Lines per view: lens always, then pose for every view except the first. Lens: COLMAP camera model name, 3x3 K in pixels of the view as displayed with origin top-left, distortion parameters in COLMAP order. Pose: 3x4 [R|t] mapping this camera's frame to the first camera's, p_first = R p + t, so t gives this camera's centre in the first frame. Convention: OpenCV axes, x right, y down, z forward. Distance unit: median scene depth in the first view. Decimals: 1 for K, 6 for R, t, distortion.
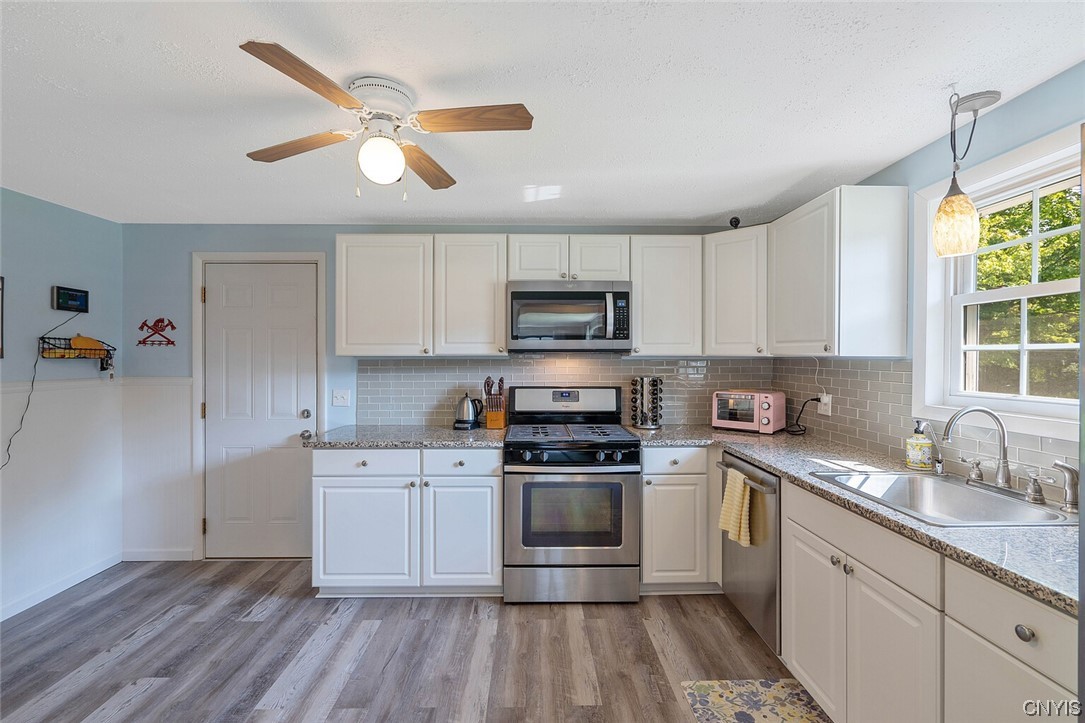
lens RADIAL K [[491.0, 0, 540.4], [0, 491.0, 358.0], [0, 0, 1]] dist [-0.002879, 0.001030]
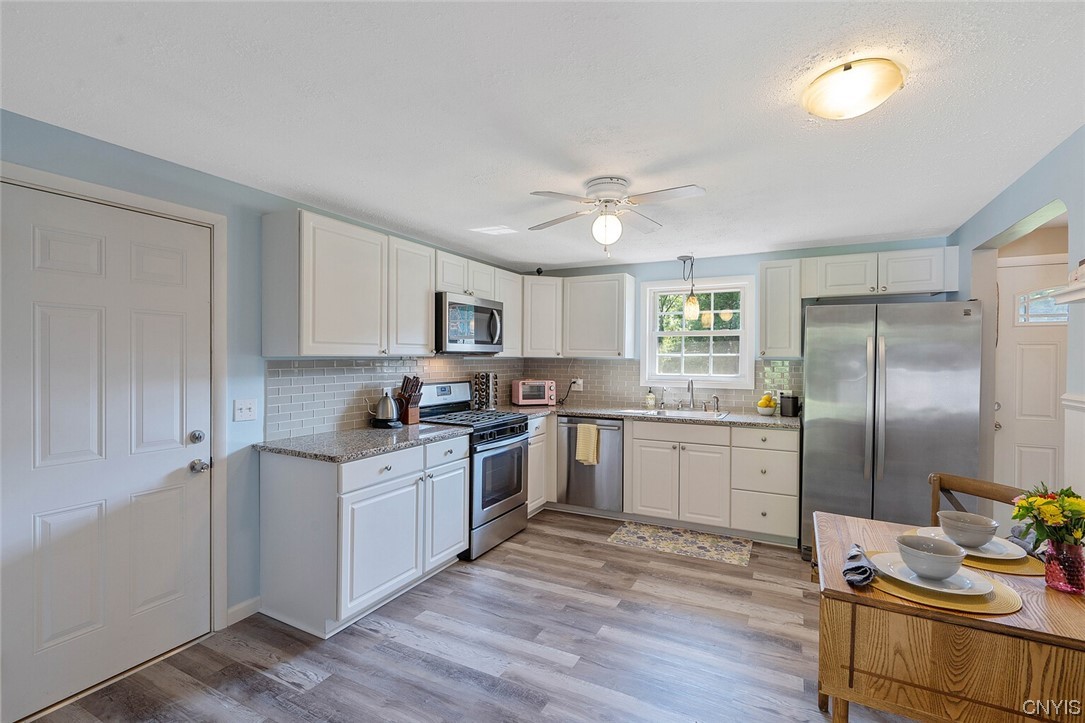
lens RADIAL K [[491.8, 0, 538.4], [0, 491.8, 361.0], [0, 0, 1]] dist [-0.000454, 0.000208]
pose [[0.479481, -0.004263, 0.877542, -1.050140], [-0.004416, 0.999964, 0.007270, -0.004178], [-0.877541, -0.007361, 0.479445, 0.273317]]
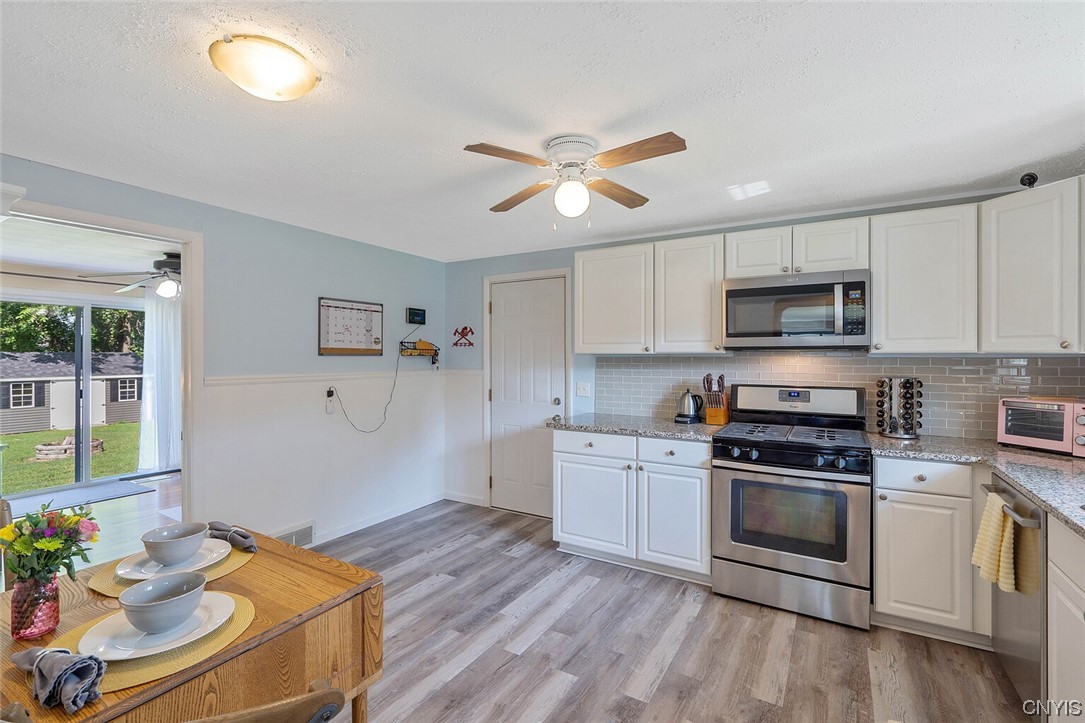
lens RADIAL K [[492.5, 0, 542.2], [0, 492.5, 356.1], [0, 0, 1]] dist [-0.001687, 0.000528]
pose [[0.847635, 0.000995, -0.530579, 0.169866], [-0.000997, 0.999999, 0.000283, 0.001184], [0.530579, 0.000289, 0.847636, -0.068361]]
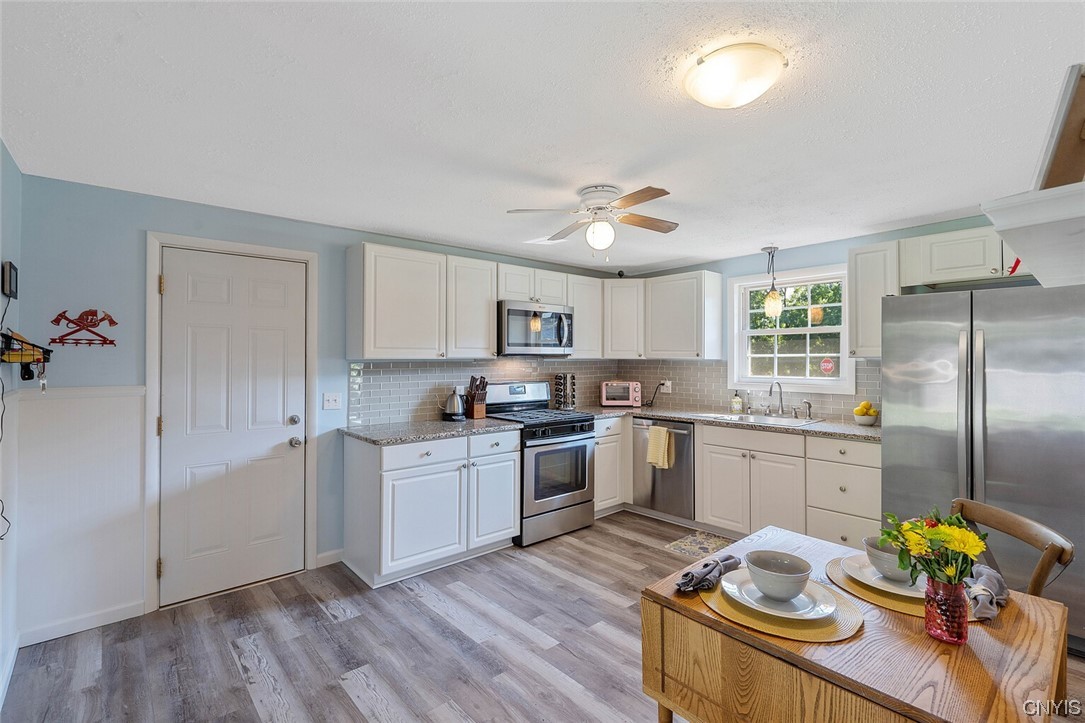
lens RADIAL K [[494.8, 0, 539.9], [0, 494.8, 353.6], [0, 0, 1]] dist [-0.000855, 0.000038]
pose [[0.763687, 0.005905, 0.645559, -0.889917], [0.001236, 0.999943, -0.010608, -0.004786], [-0.645585, 0.008899, 0.763636, -0.046442]]
